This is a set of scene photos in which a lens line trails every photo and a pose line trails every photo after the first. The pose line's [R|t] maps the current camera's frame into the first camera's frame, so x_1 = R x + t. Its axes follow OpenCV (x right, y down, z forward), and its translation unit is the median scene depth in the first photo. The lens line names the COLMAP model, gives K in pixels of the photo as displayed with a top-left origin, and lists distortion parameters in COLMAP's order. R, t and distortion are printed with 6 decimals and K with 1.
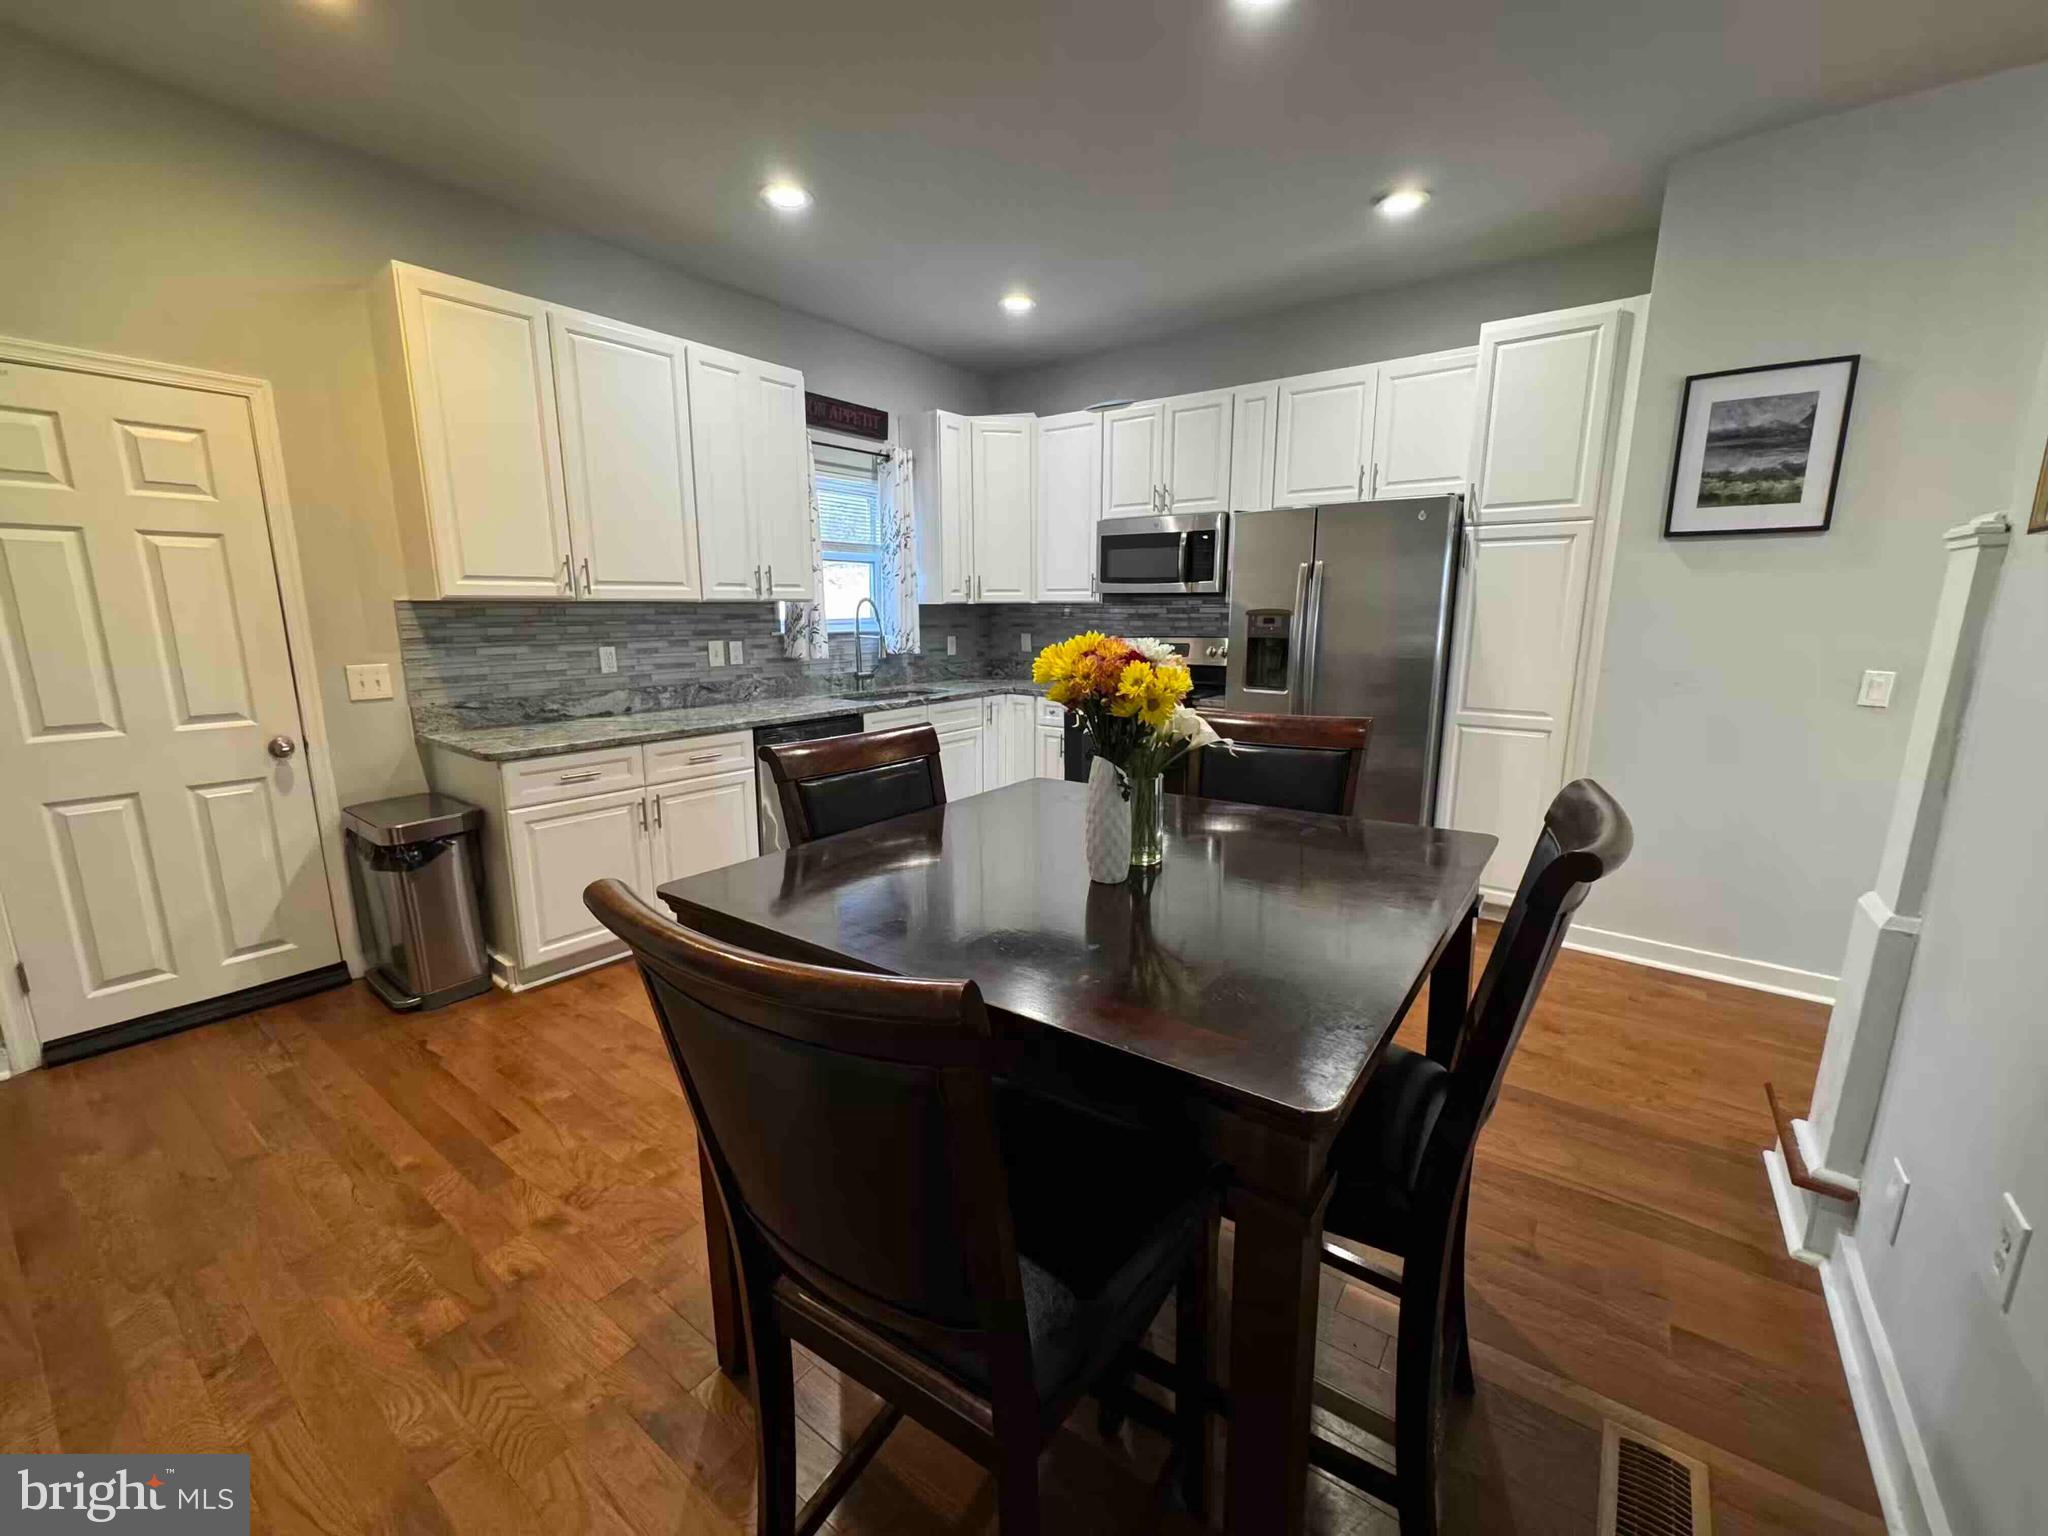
lens RADIAL K [[820.2, 0, 1026.5], [0, 820.2, 770.9], [0, 0, 1]] dist [-0.003274, 0.000049]
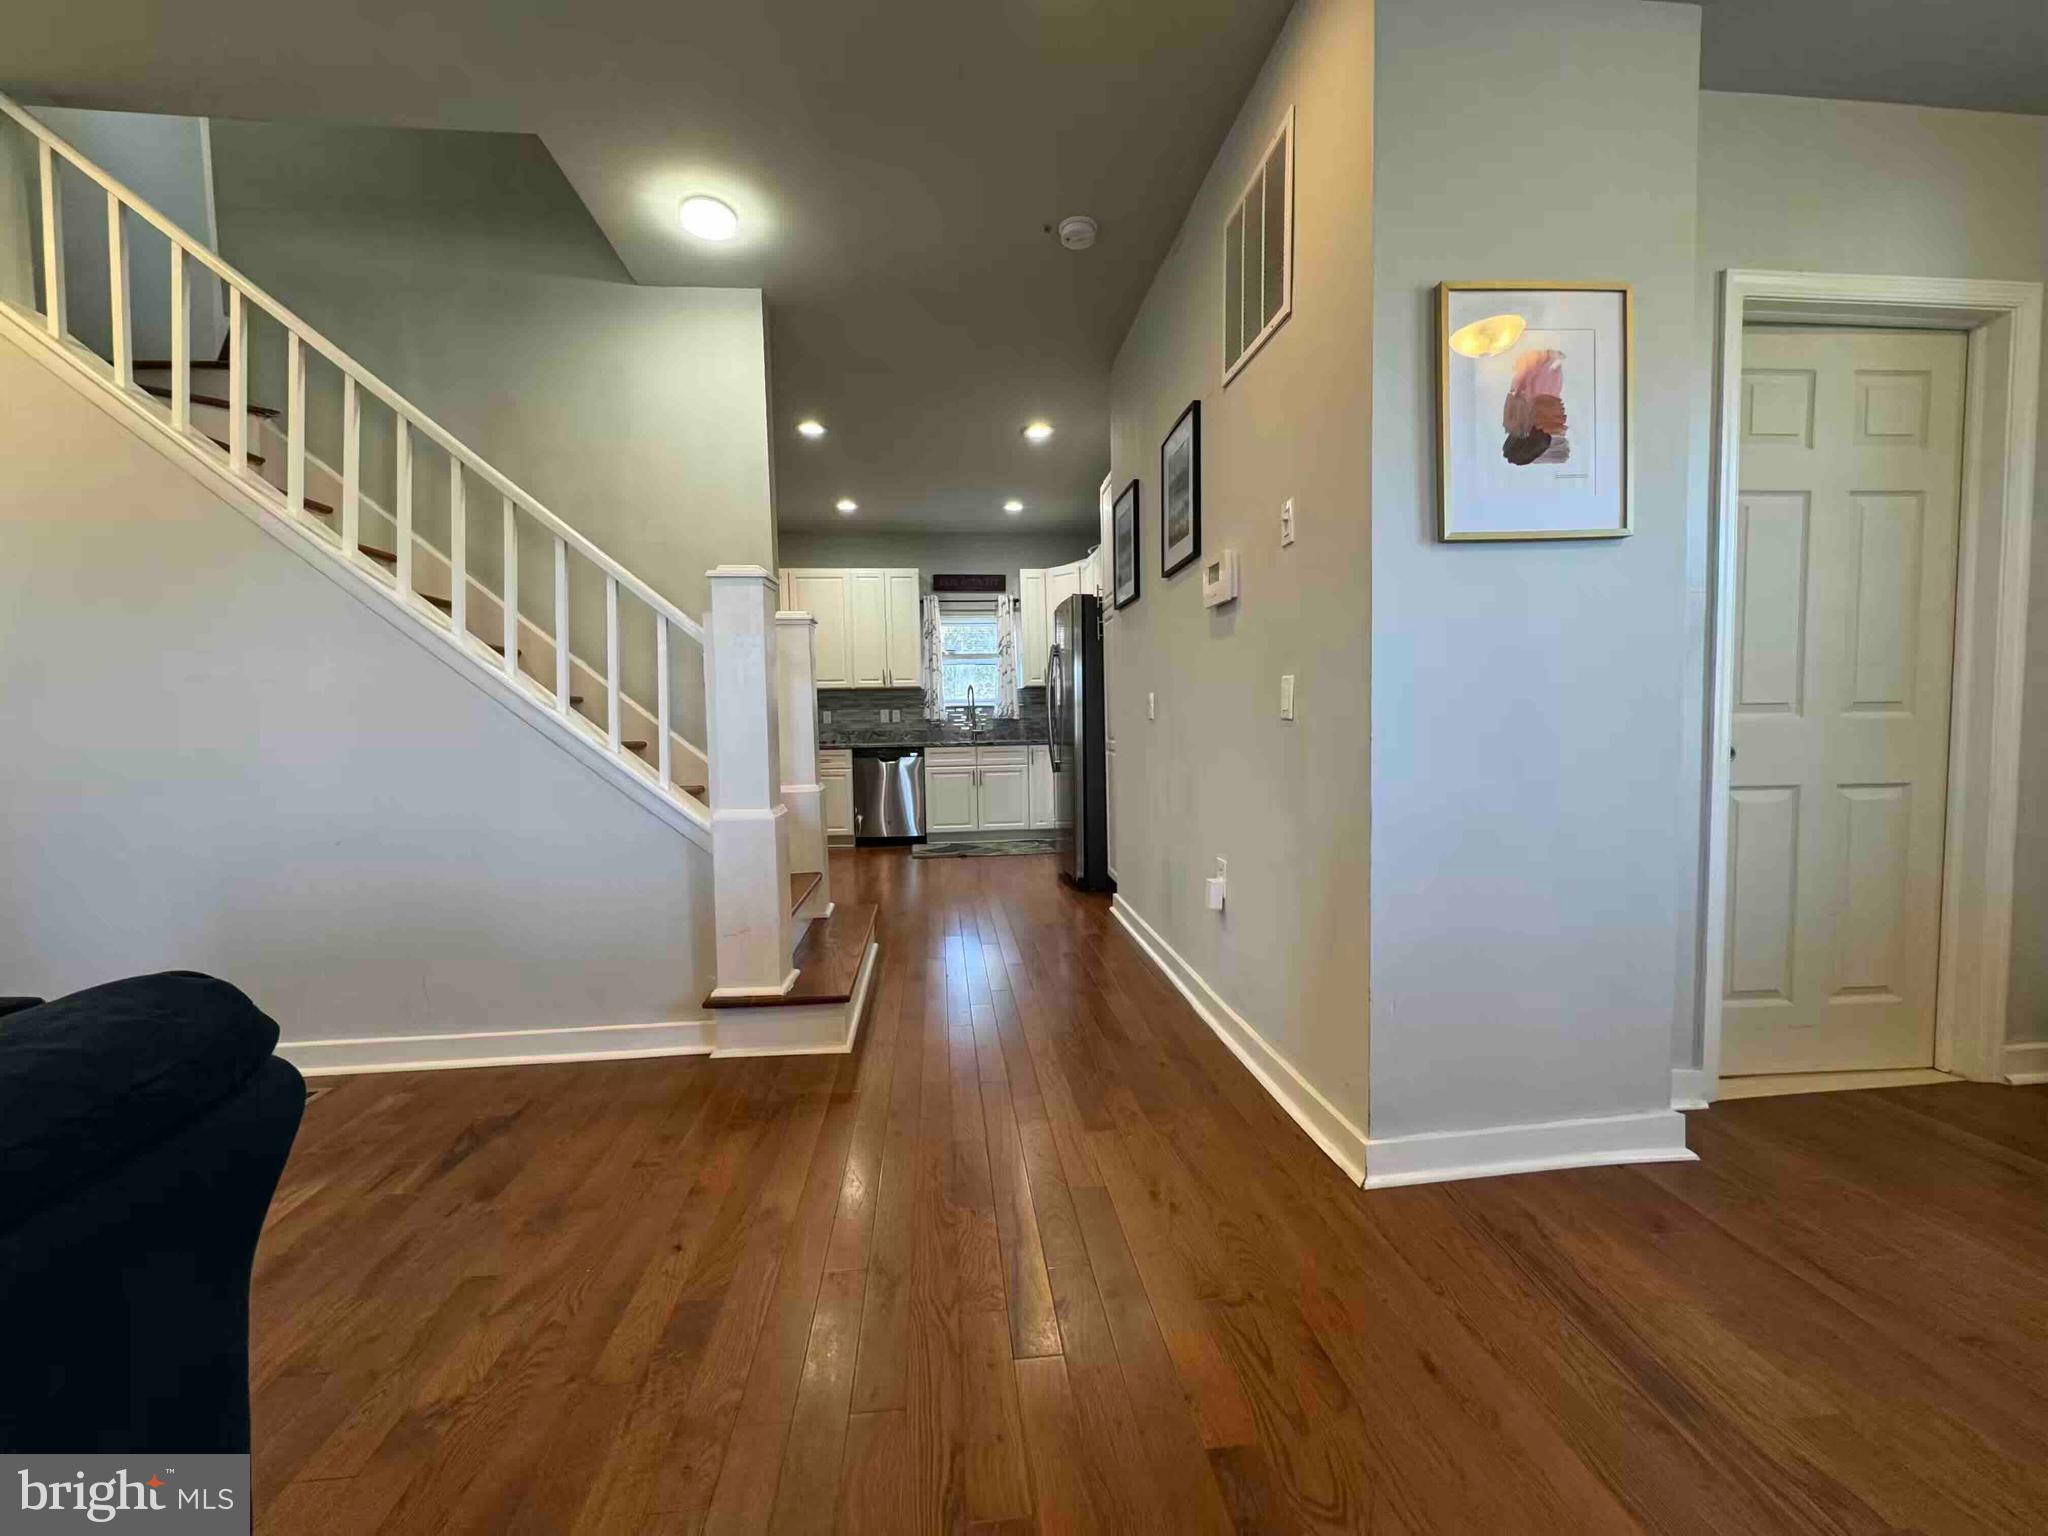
lens RADIAL K [[820.2, 0, 1025.0], [0, 820.2, 770.6], [0, 0, 1]] dist [-0.003274, 0.000049]
pose [[0.672605, 0.028662, -0.739446, 1.274773], [-0.129650, 0.988358, -0.079619, 0.093196], [0.728555, 0.149421, 0.668491, -0.020345]]
